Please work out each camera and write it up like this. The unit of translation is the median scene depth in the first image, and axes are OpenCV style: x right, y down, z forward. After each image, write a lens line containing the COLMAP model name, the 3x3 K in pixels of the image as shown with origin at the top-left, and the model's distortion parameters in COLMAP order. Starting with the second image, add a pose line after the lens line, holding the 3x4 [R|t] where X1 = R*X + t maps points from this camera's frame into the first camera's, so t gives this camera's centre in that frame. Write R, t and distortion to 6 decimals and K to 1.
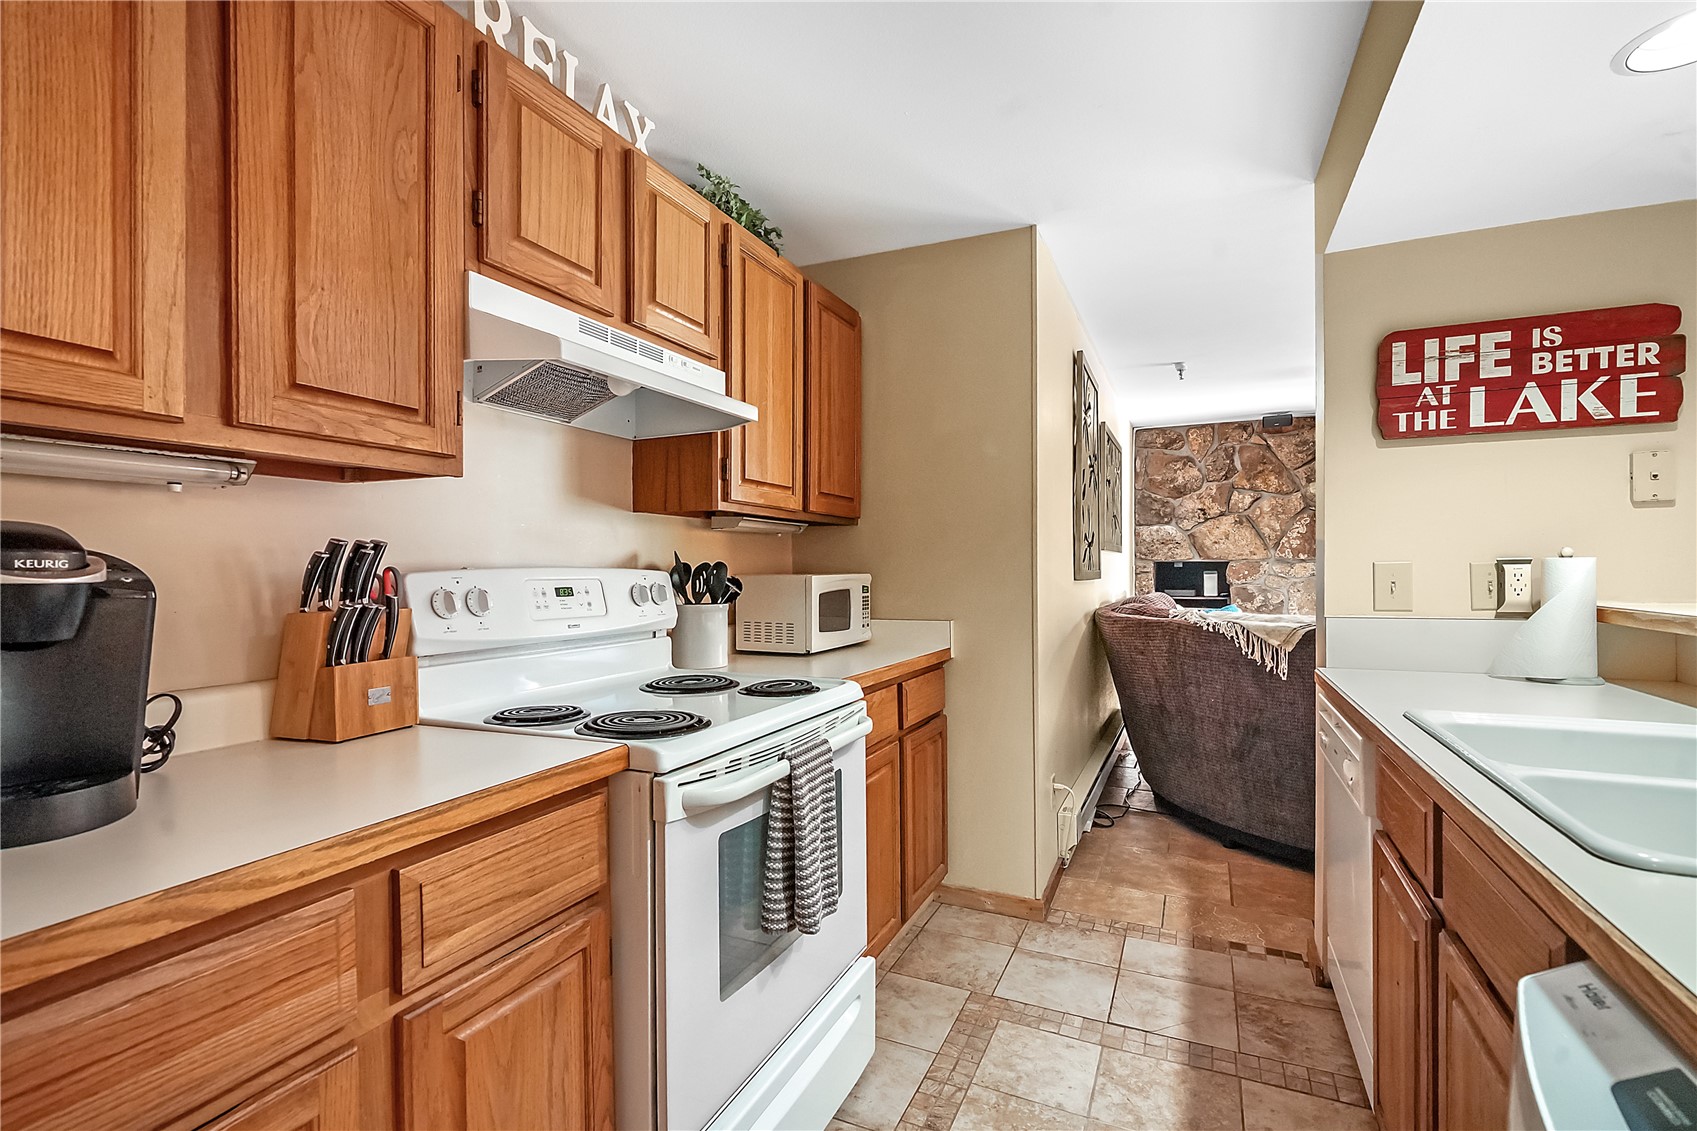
lens RADIAL K [[796.7, 0, 850.1], [0, 796.7, 554.9], [0, 0, 1]] dist [0.020430, -0.001497]
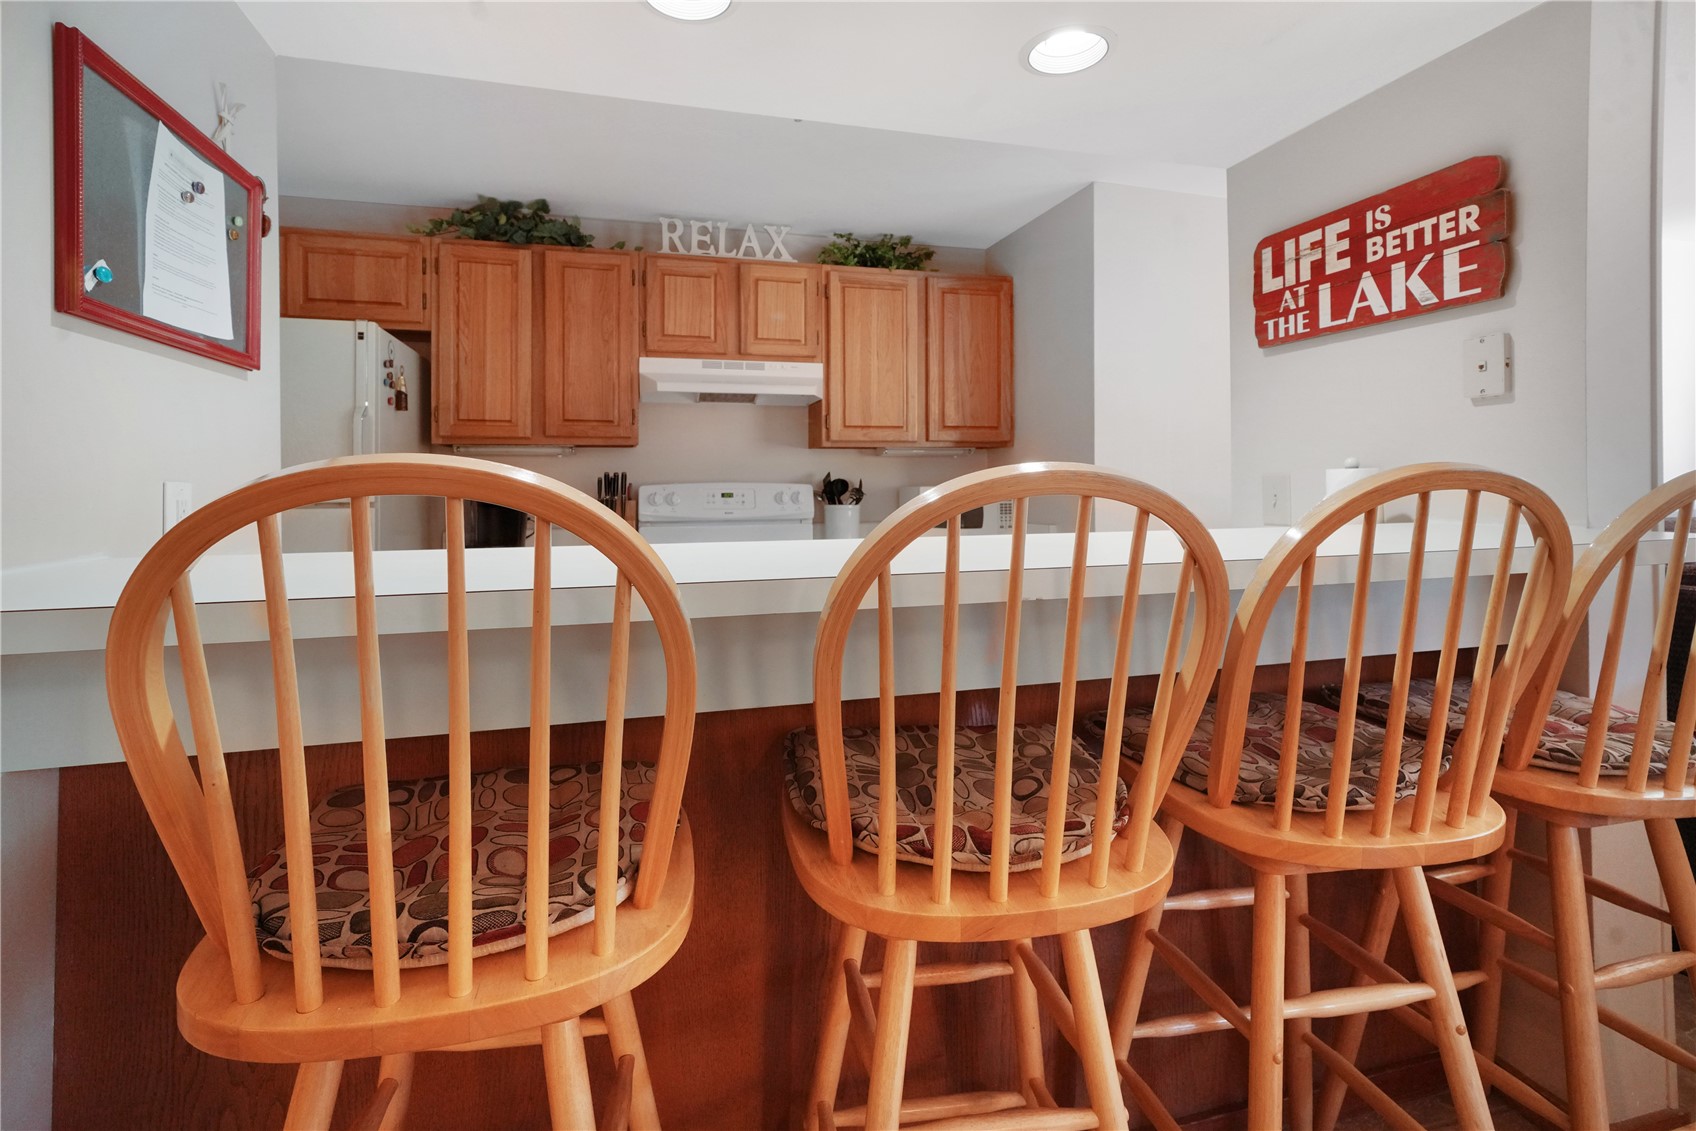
lens RADIAL K [[792.7, 0, 851.8], [0, 792.7, 469.9], [0, 0, 1]] dist [0.005947, 0.002428]
pose [[0.635658, -0.014200, -0.771840, 1.171796], [0.019737, 0.999803, -0.002139, -0.003696], [0.771719, -0.013874, 0.635813, -0.003898]]
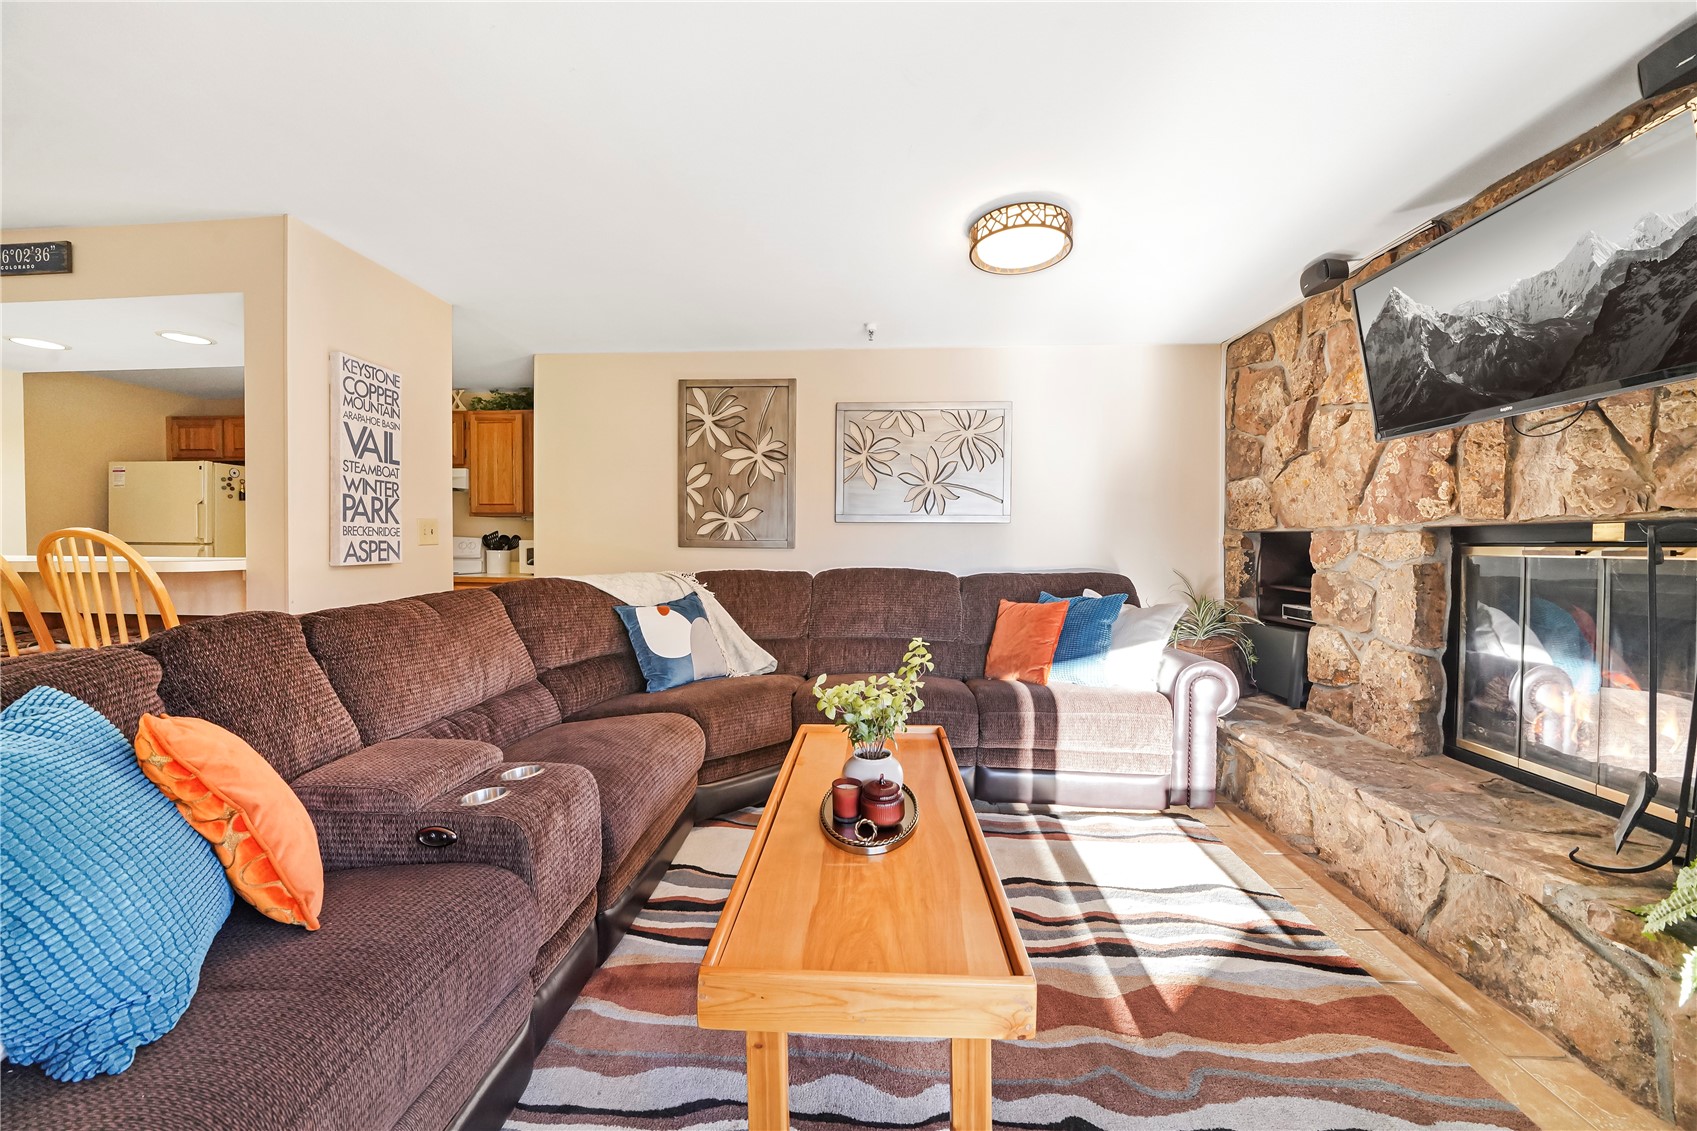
lens RADIAL K [[614.7, 0, 858.3], [0, 614.7, 553.8], [0, 0, 1]] dist [-0.020873, 0.002701]
pose [[0.339451, 0.023210, -0.940337, 2.420658], [0.011146, 0.999526, 0.028694, 0.028605], [0.940558, -0.020222, 0.339032, 1.601588]]
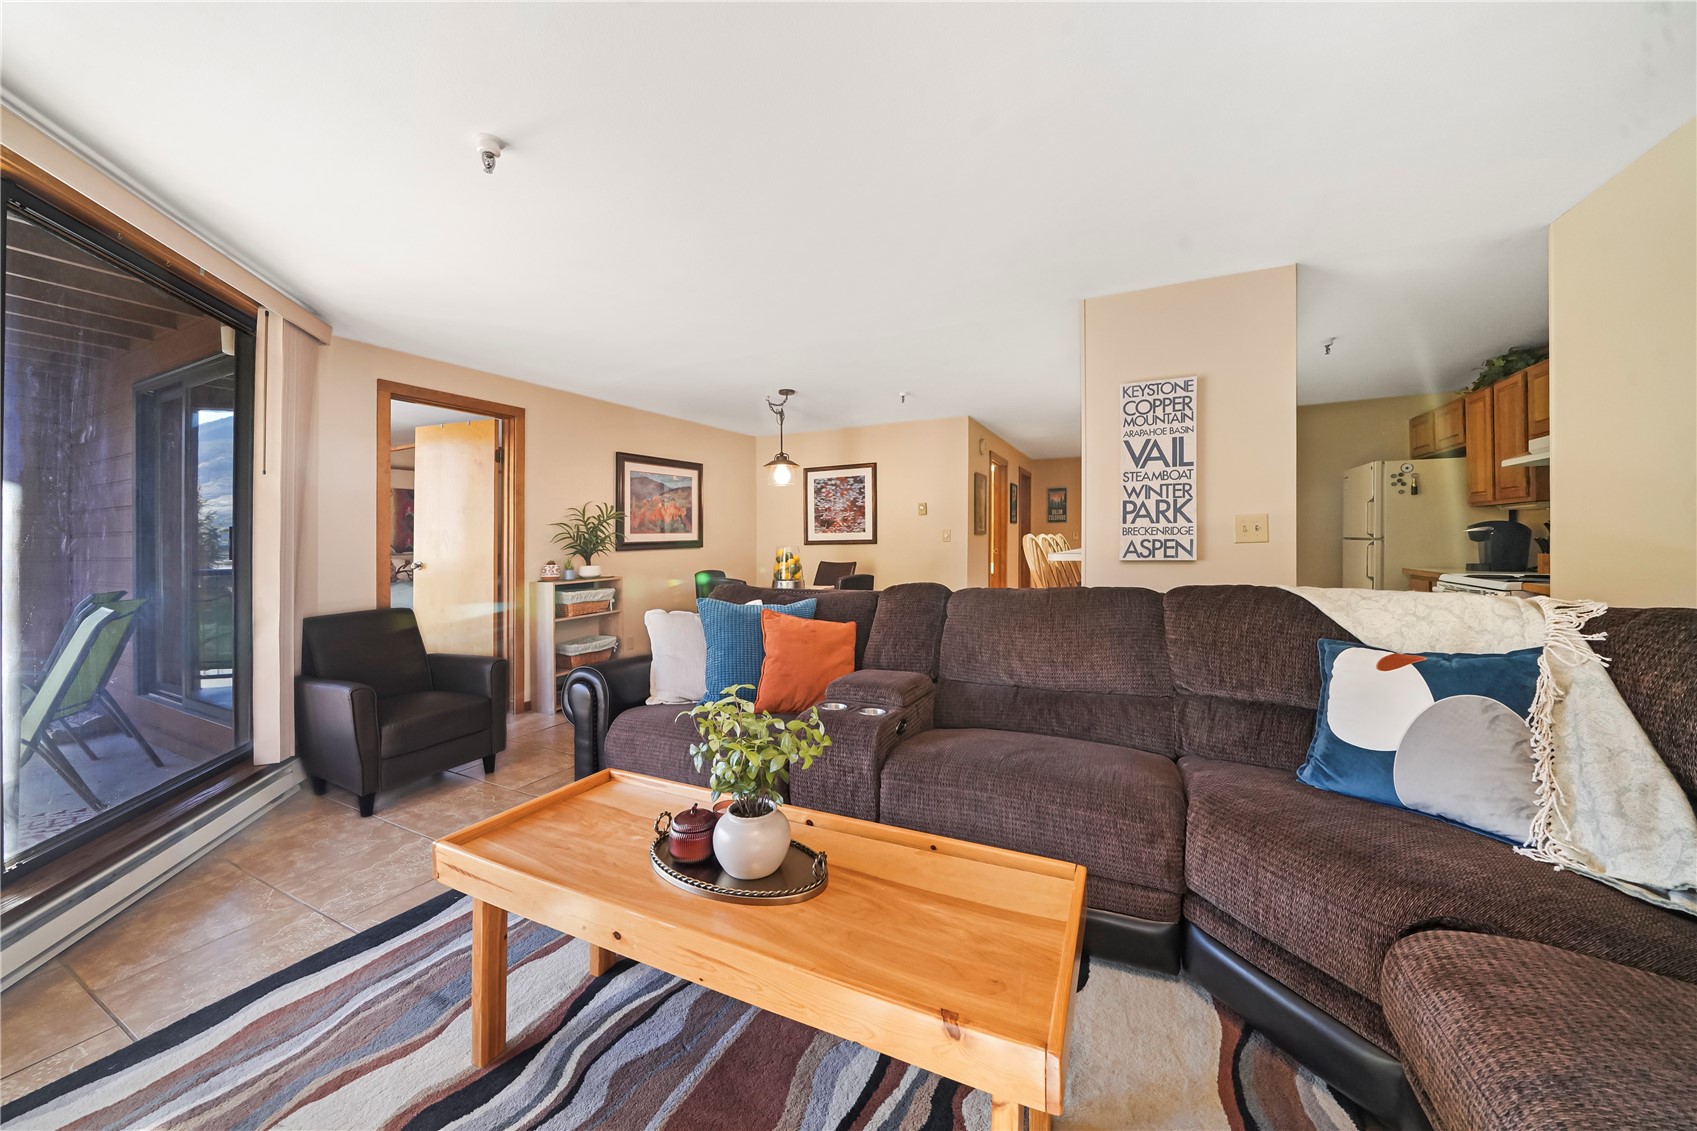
lens RADIAL K [[614.7, 0, 838.4], [0, 614.7, 556.2], [0, 0, 1]] dist [-0.020873, 0.002701]
pose [[-0.998768, 0.017686, 0.046359, 1.585850], [0.018085, 0.999803, 0.008208, 0.039781], [-0.046204, 0.009036, -0.998891, 2.502894]]
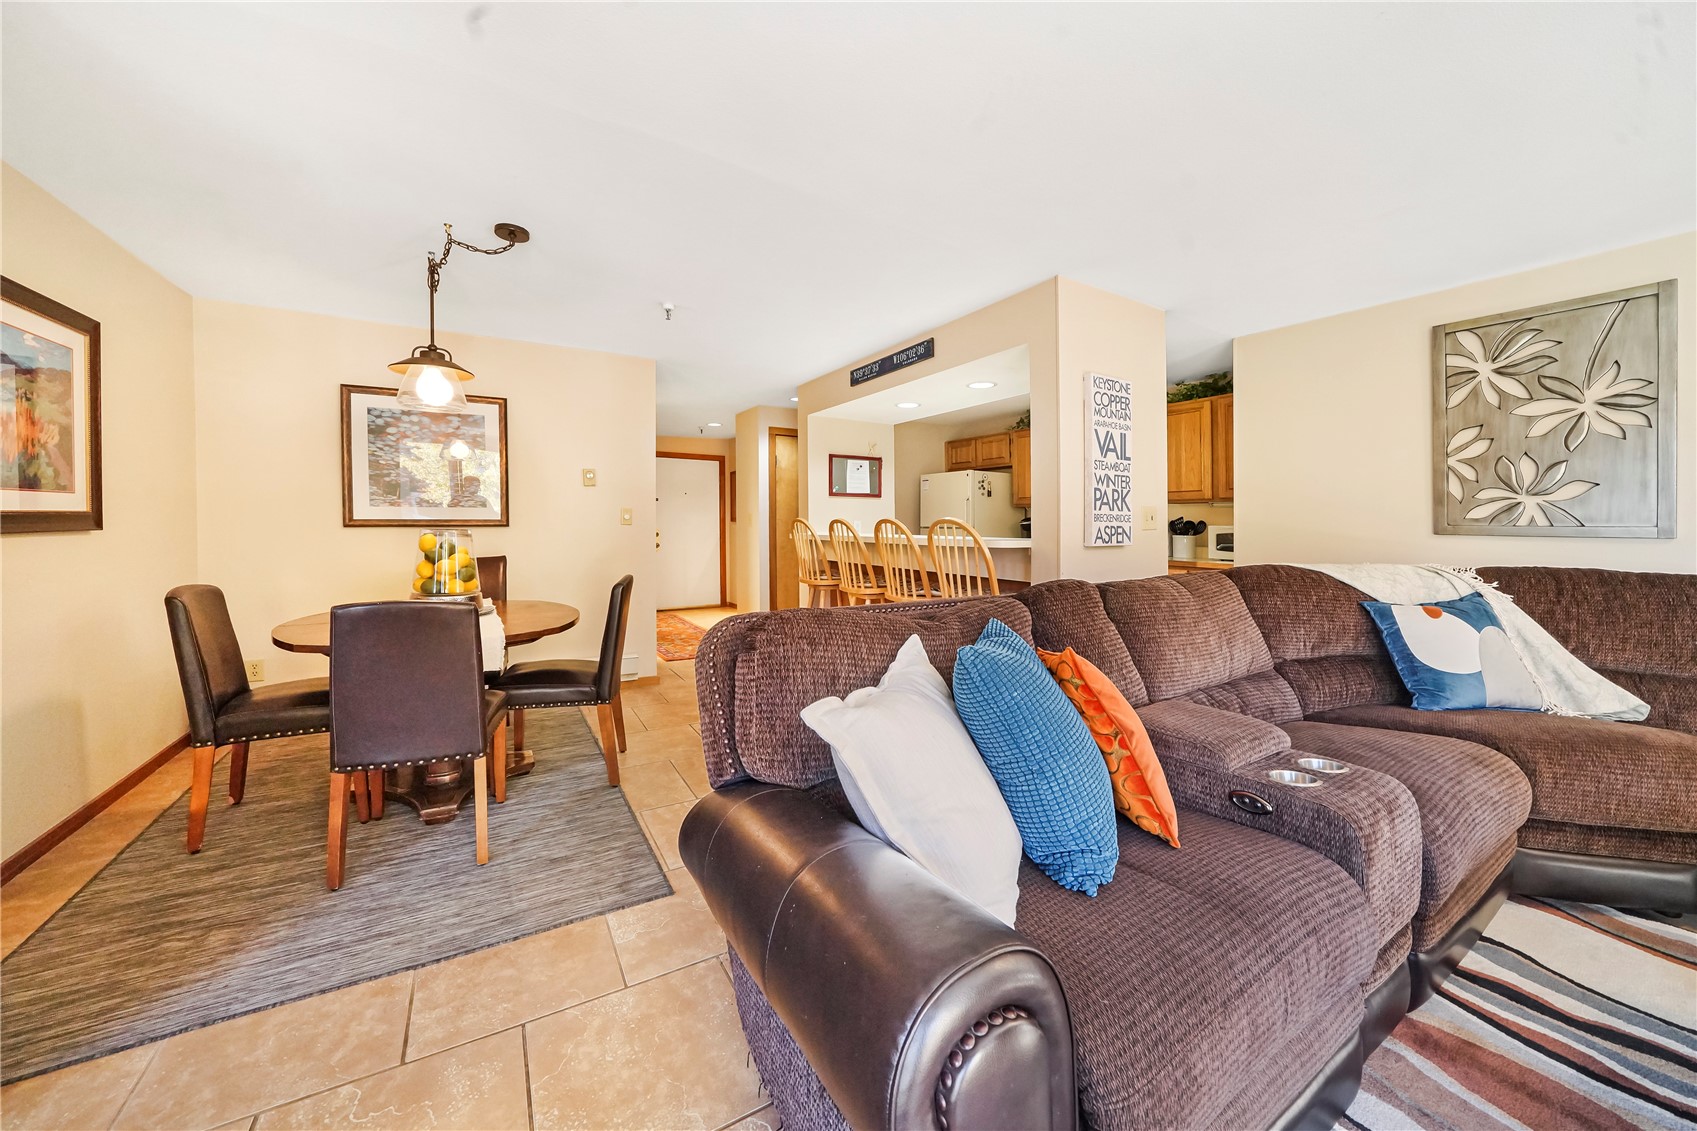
lens RADIAL K [[614.7, 0, 846.3], [0, 614.7, 525.3], [0, 0, 1]] dist [-0.020873, 0.002701]
pose [[-0.573509, 0.001858, -0.819197, 2.499760], [0.012338, 0.999904, -0.006371, 0.025854], [0.819107, -0.013761, -0.573476, 1.414018]]
